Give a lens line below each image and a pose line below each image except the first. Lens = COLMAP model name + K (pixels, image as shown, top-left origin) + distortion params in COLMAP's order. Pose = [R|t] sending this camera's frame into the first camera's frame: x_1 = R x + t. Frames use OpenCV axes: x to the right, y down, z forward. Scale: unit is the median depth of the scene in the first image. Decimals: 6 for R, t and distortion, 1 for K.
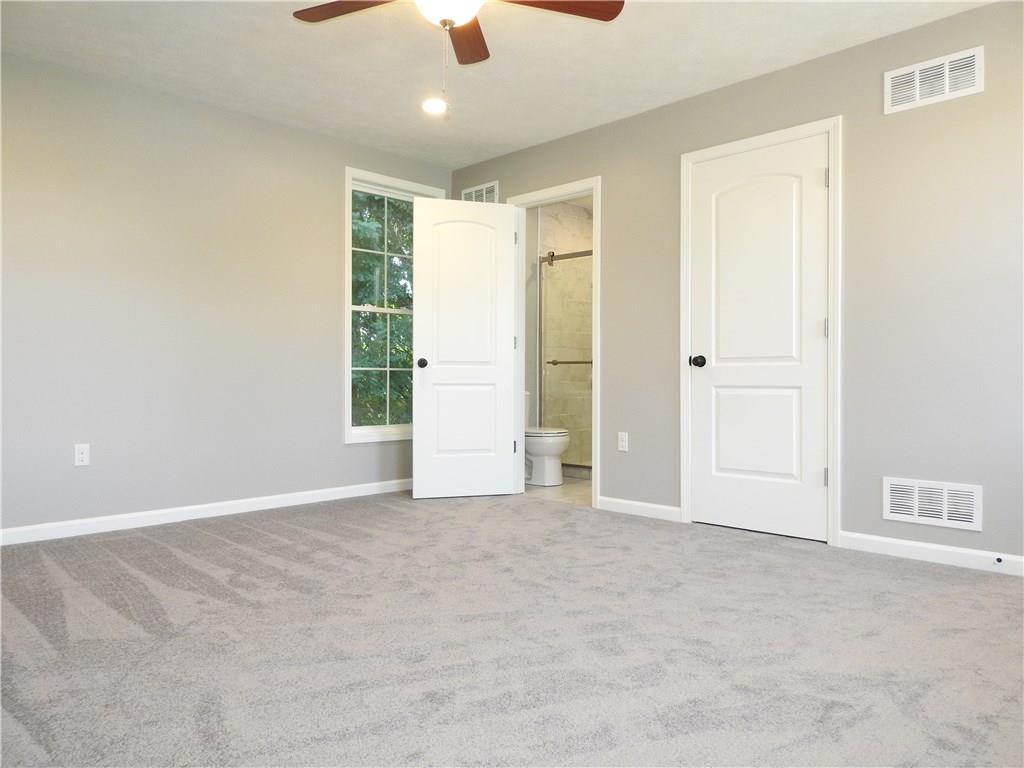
lens RADIAL K [[714.5, 0, 512.0], [0, 714.5, 384.0], [0, 0, 1]] dist [-0.000891, -0.000577]
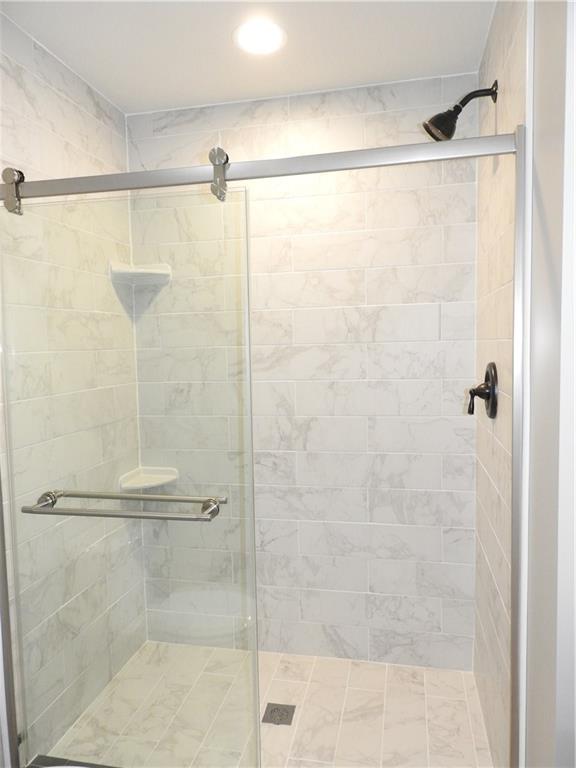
lens RADIAL K [[535.9, 0, 288.0], [0, 535.9, 384.0], [0, 0, 1]] dist [-0.000891, -0.000577]
pose [[0.835017, -0.062506, 0.546663, 0.018957], [0.025854, 0.996886, 0.074494, -0.098330], [-0.549617, -0.048070, 0.834033, 0.693652]]
